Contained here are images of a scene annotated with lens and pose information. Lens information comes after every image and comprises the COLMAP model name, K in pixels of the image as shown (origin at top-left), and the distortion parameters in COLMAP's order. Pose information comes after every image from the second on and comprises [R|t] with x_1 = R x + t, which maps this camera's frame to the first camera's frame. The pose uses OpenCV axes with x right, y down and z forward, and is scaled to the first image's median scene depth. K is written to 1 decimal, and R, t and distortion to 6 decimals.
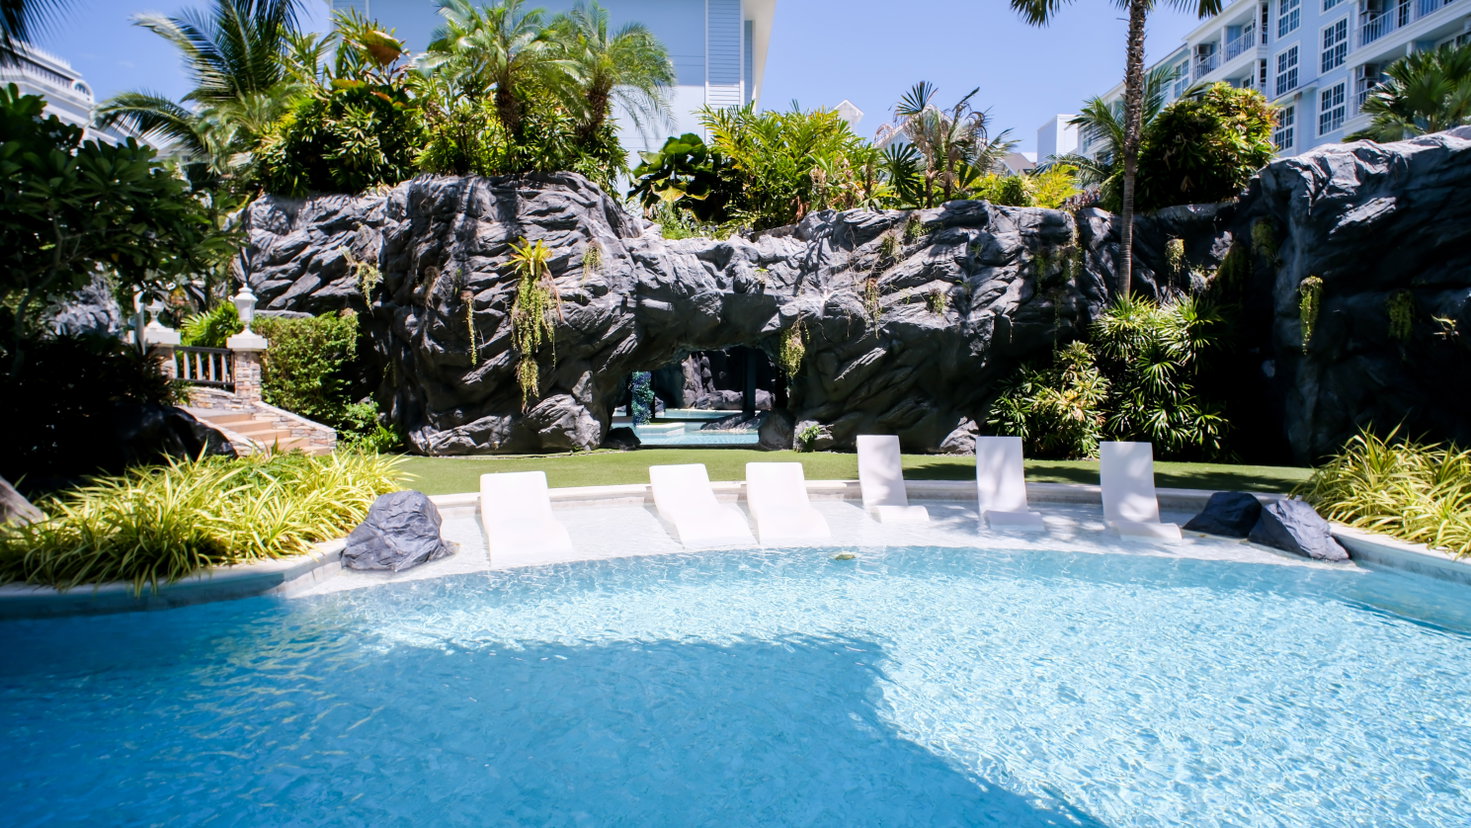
lens RADIAL K [[713.1, 0, 747.9], [0, 713.1, 416.7], [0, 0, 1]] dist [-0.002716, -0.003344]
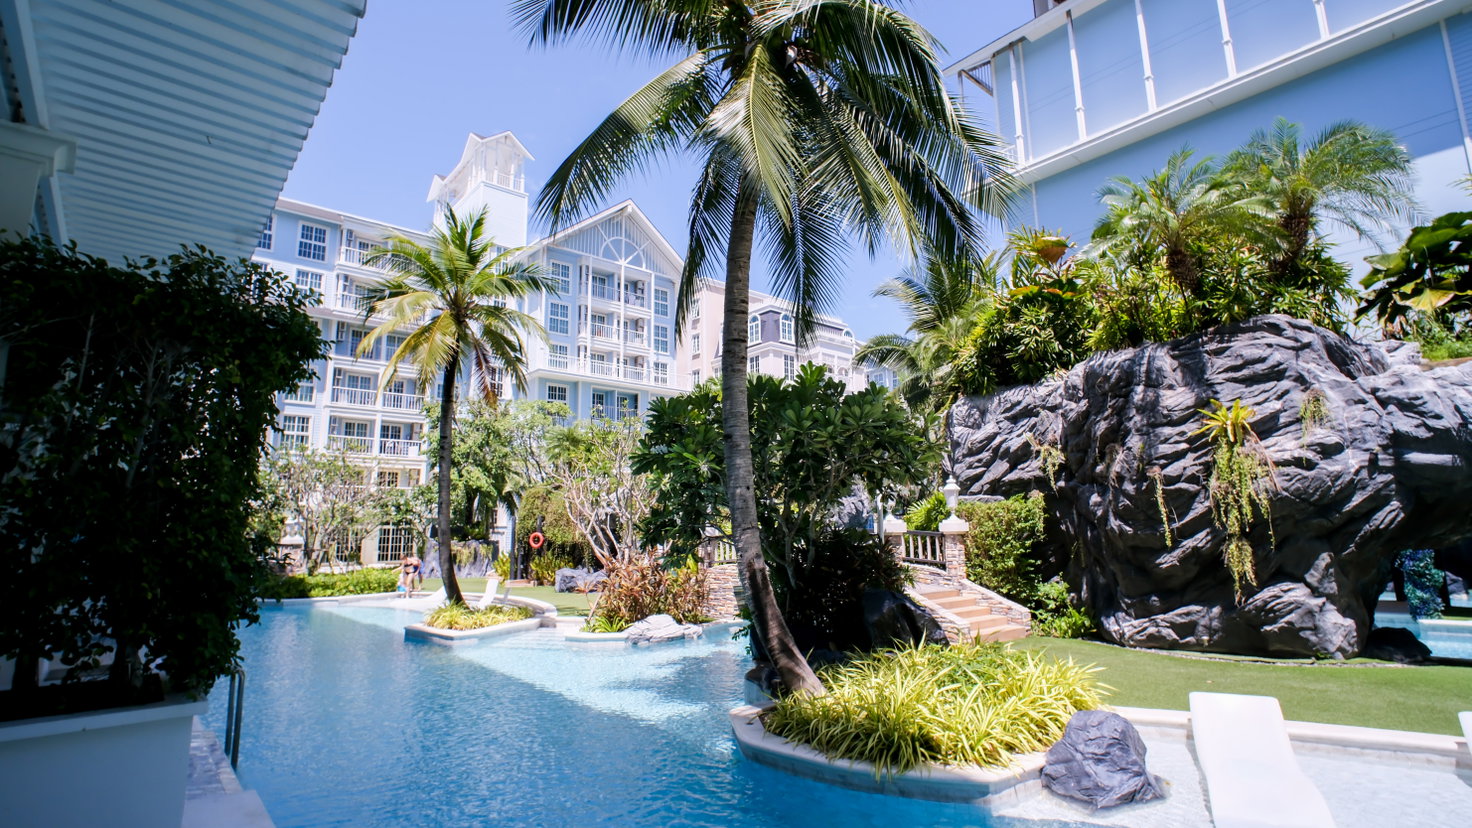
lens RADIAL K [[713.6, 0, 746.6], [0, 713.6, 417.6], [0, 0, 1]] dist [-0.002716, -0.003344]
pose [[0.625669, -0.140010, -0.767421, -0.003492], [-0.026845, 0.979315, -0.200554, -0.035839], [0.779627, 0.146081, 0.608968, 0.010801]]
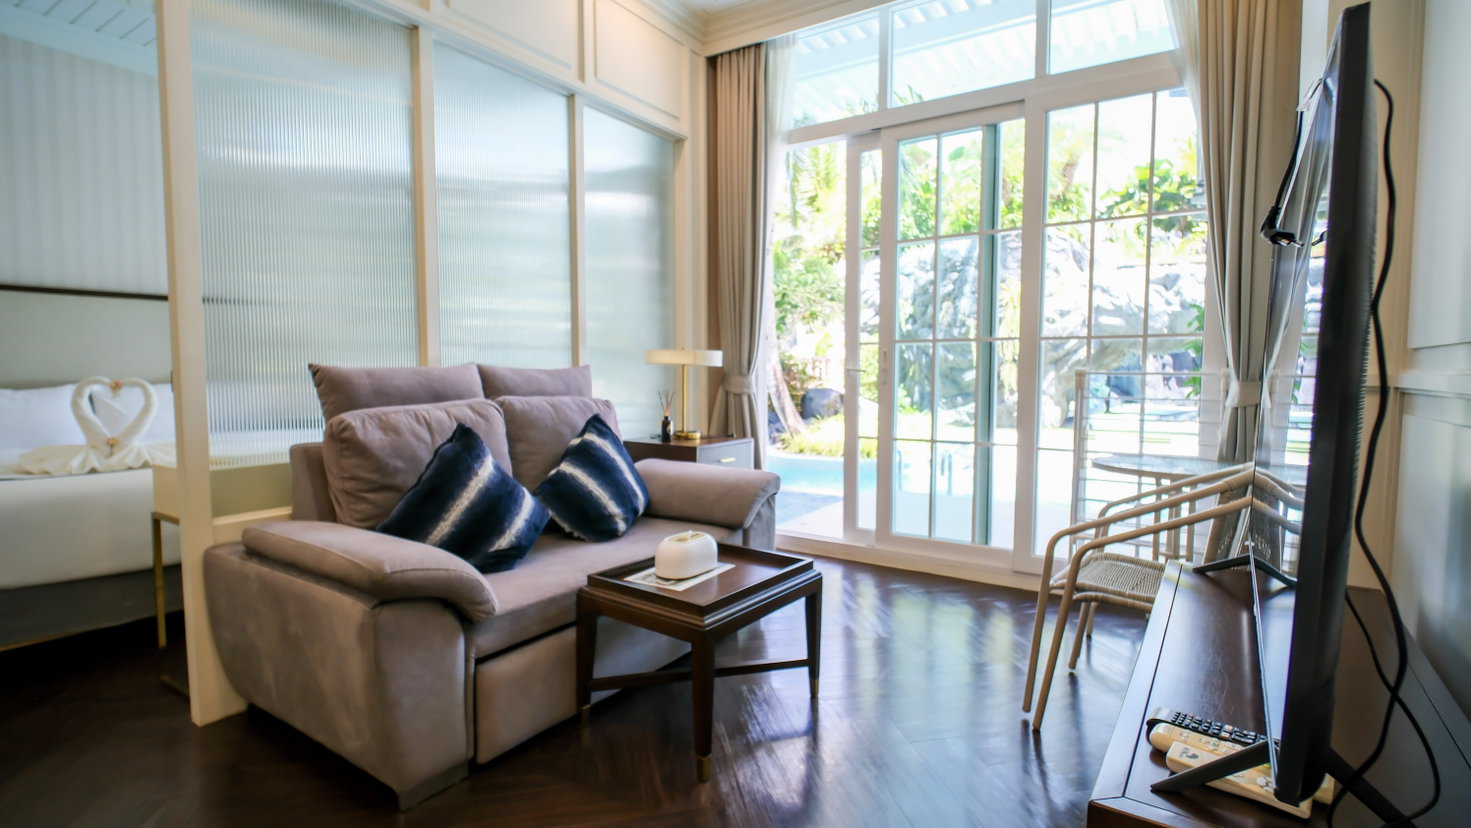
lens RADIAL K [[713.1, 0, 737.2], [0, 713.1, 422.8], [0, 0, 1]] dist [-0.002716, -0.003344]
pose [[0.811782, 0.046156, -0.582134, 0.088981], [-0.037705, 0.998934, 0.026623, 0.021911], [0.582742, 0.000337, 0.812657, -0.487829]]
